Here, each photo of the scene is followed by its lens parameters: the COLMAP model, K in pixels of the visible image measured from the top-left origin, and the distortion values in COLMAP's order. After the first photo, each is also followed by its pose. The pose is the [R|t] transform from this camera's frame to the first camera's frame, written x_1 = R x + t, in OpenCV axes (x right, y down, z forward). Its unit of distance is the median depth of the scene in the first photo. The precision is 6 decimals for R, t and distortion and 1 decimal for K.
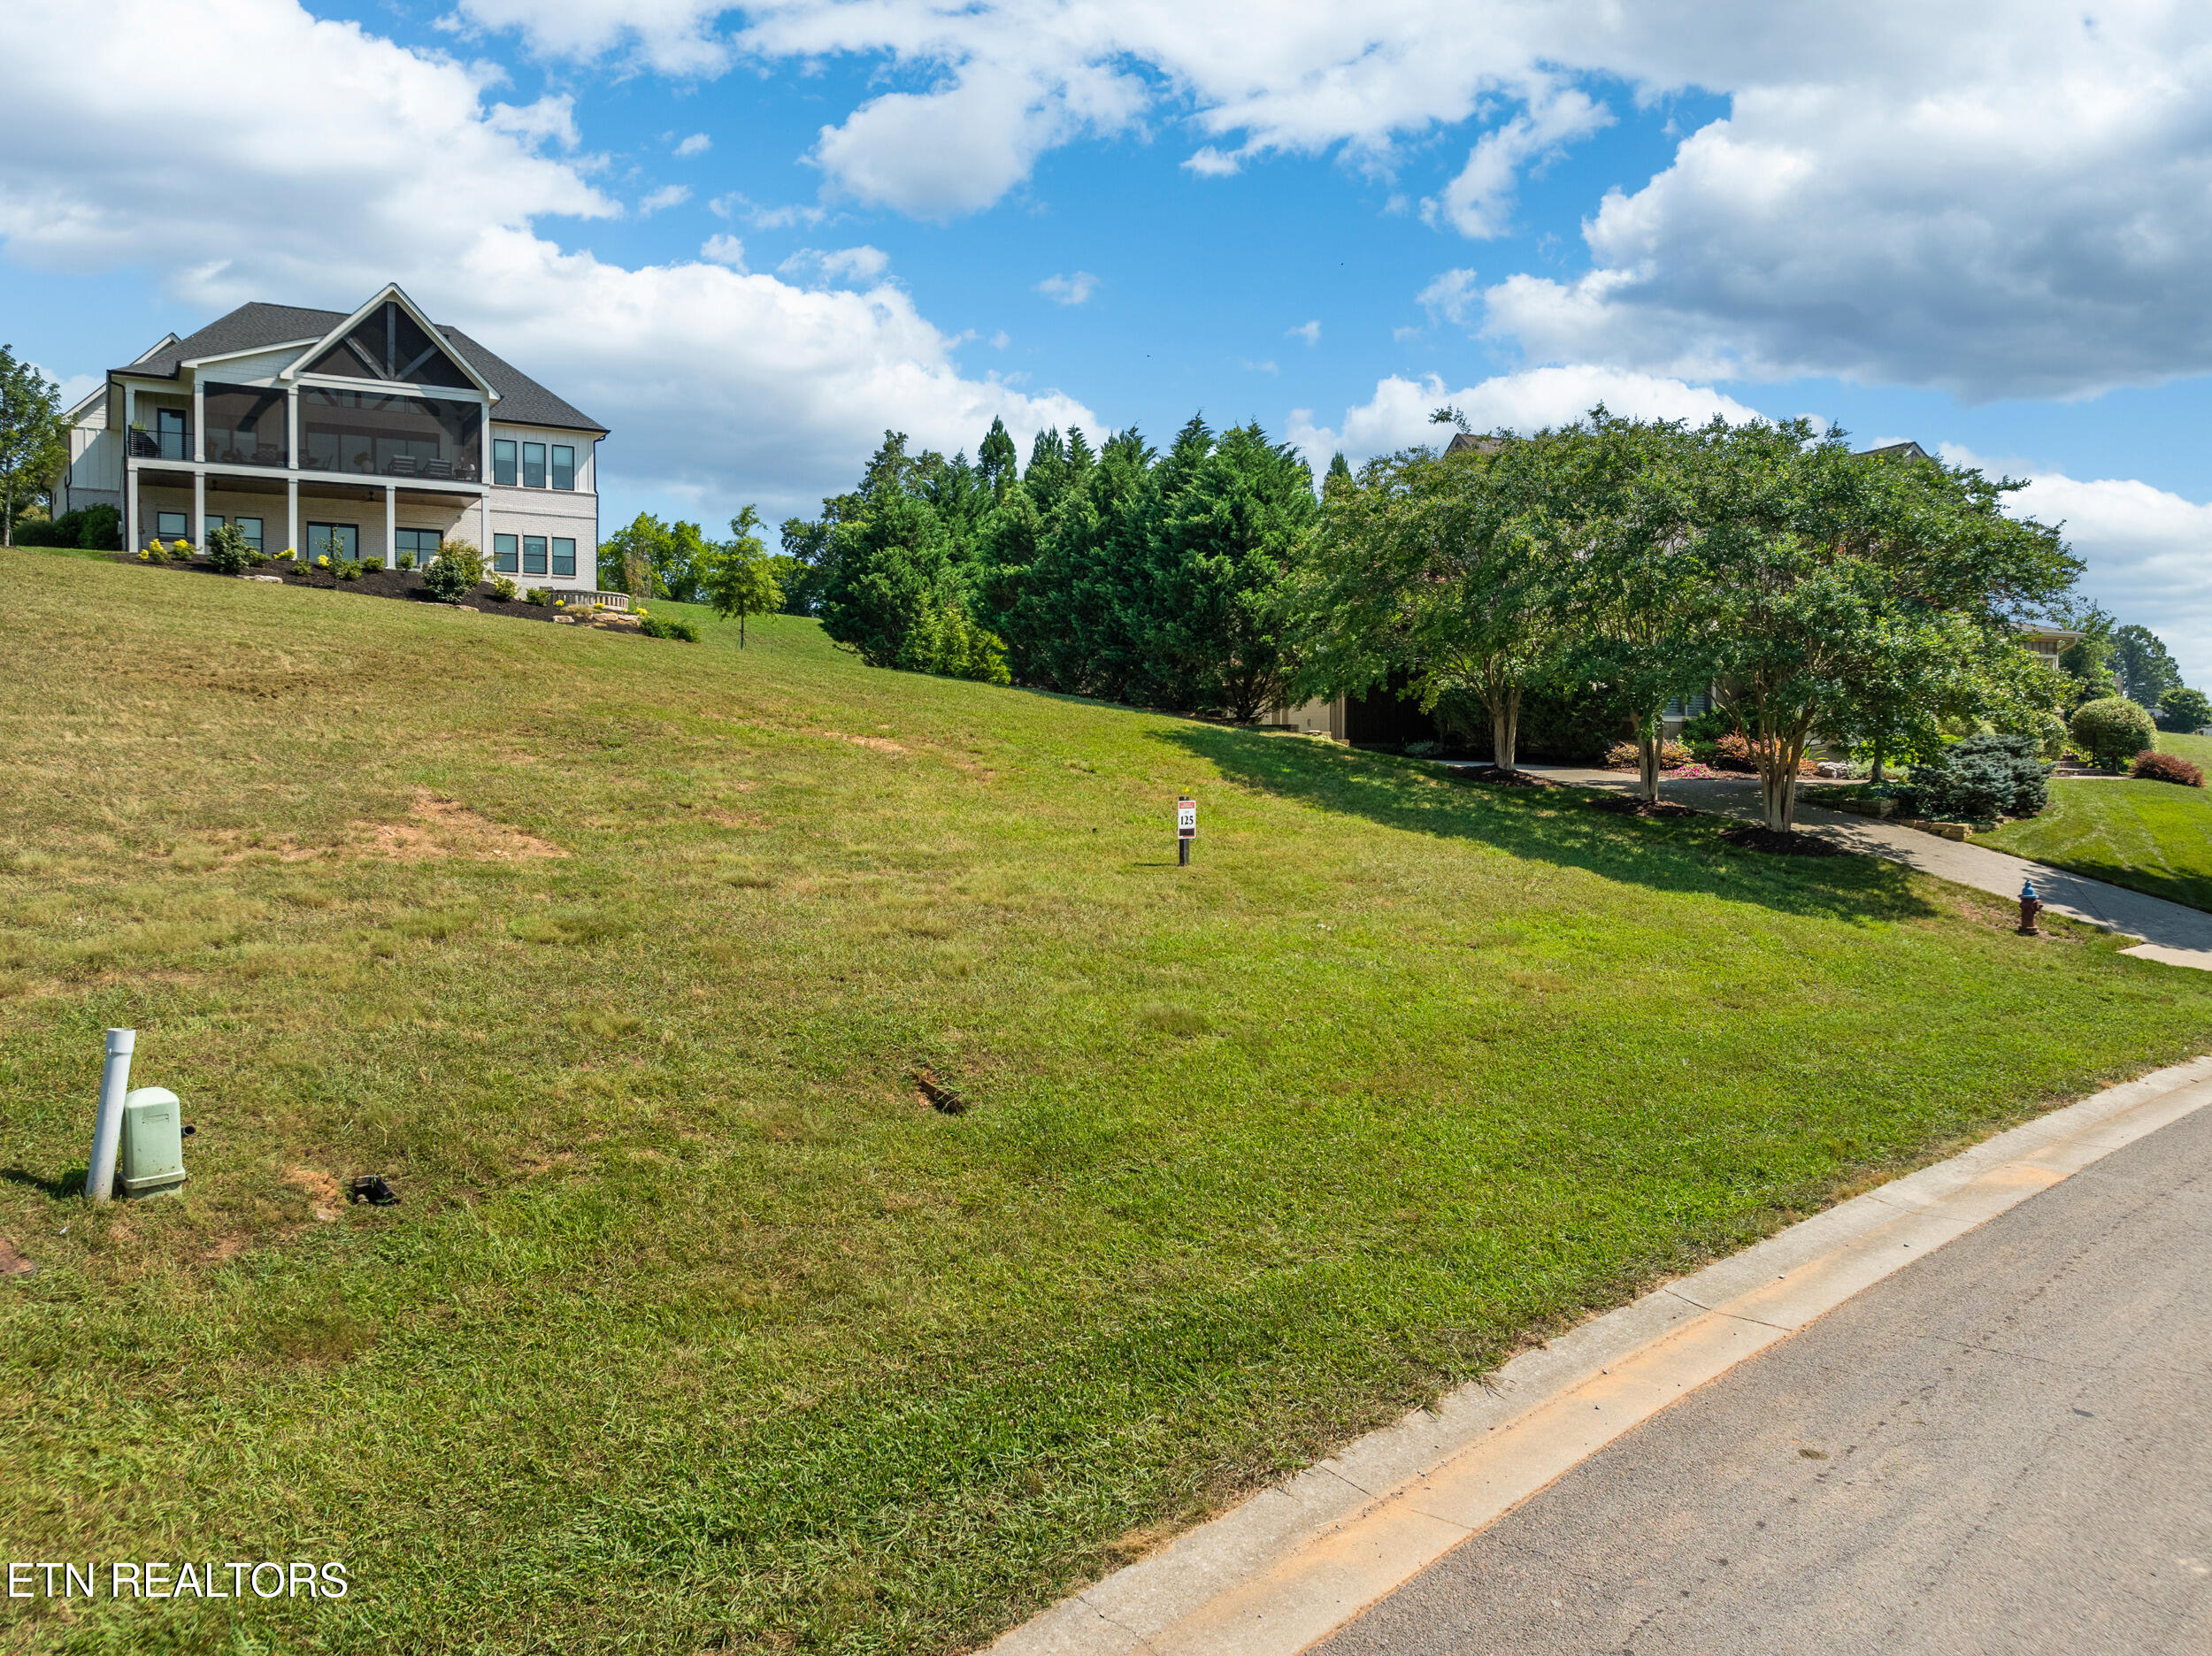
lens RADIAL K [[1628.8, 0, 1106.0], [0, 1628.8, 828.0], [0, 0, 1]] dist [-0.004409, -0.004973]
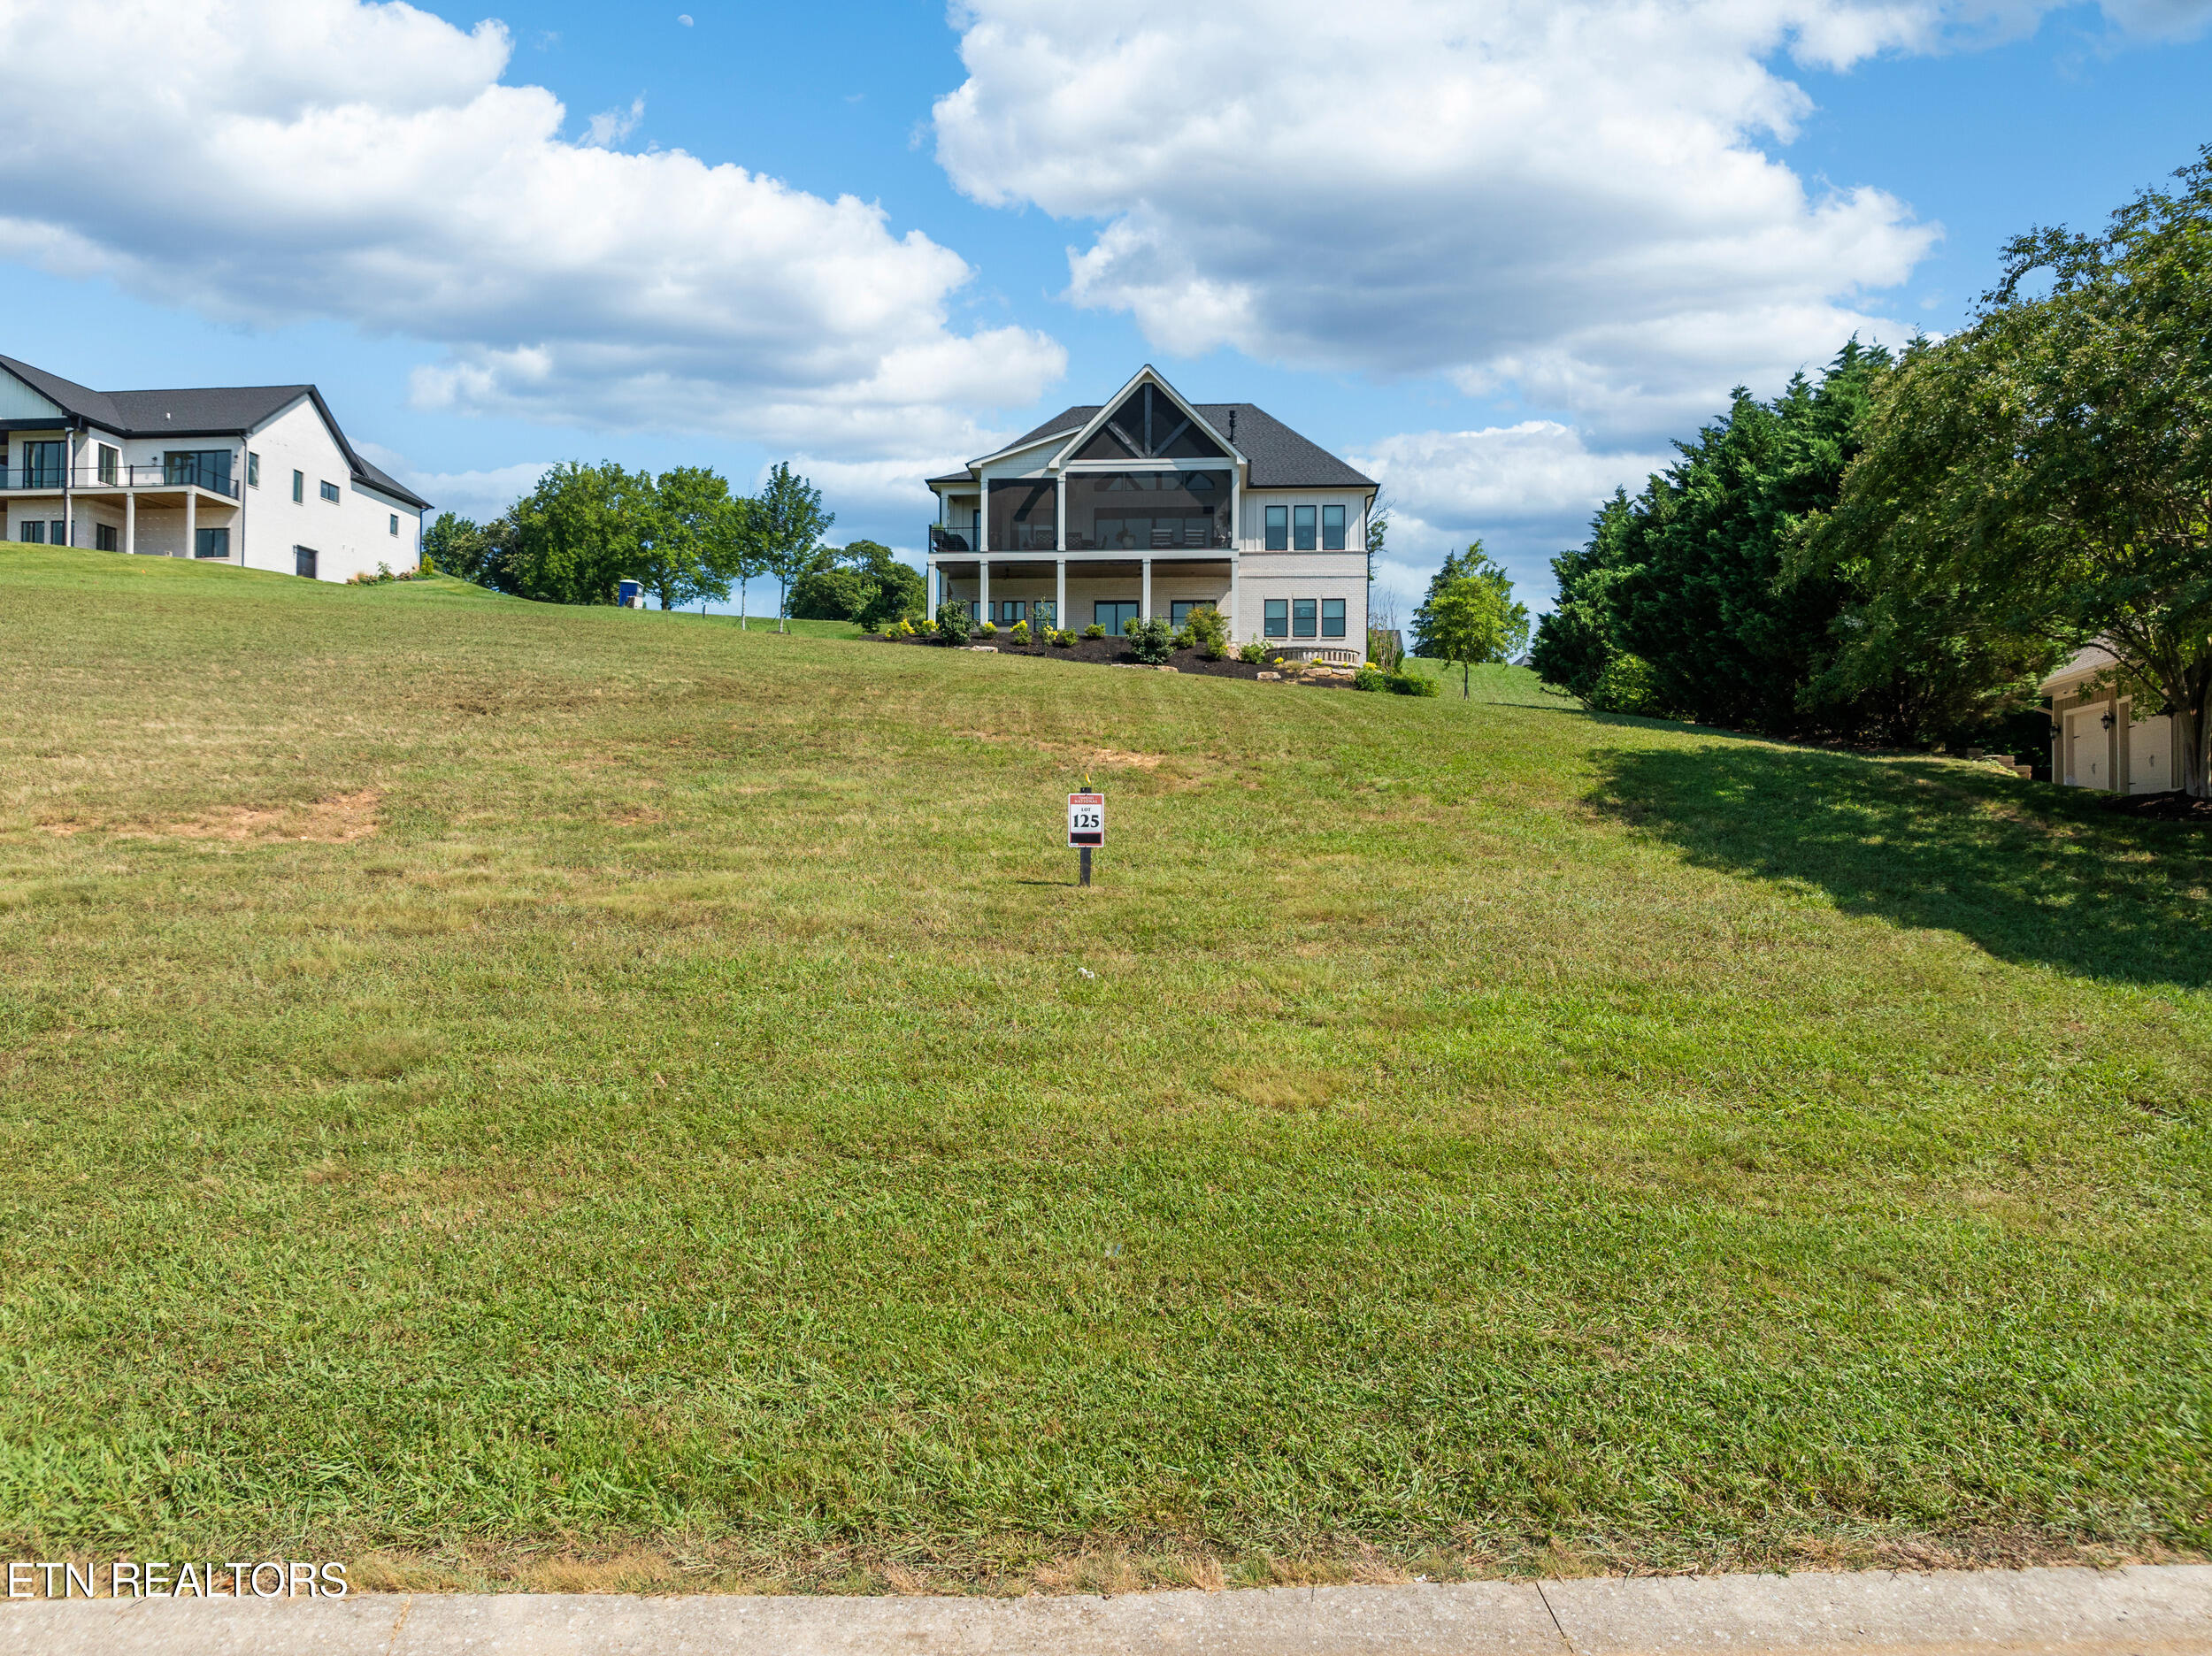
lens RADIAL K [[1650.2, 0, 1106.0], [0, 1650.2, 828.0], [0, 0, 1]] dist [0.004359, 0.005533]
pose [[0.799544, -0.001172, -0.600606, 0.176740], [-0.033764, 0.998329, -0.046895, 0.011421], [0.599658, 0.057774, 0.798168, 0.159859]]
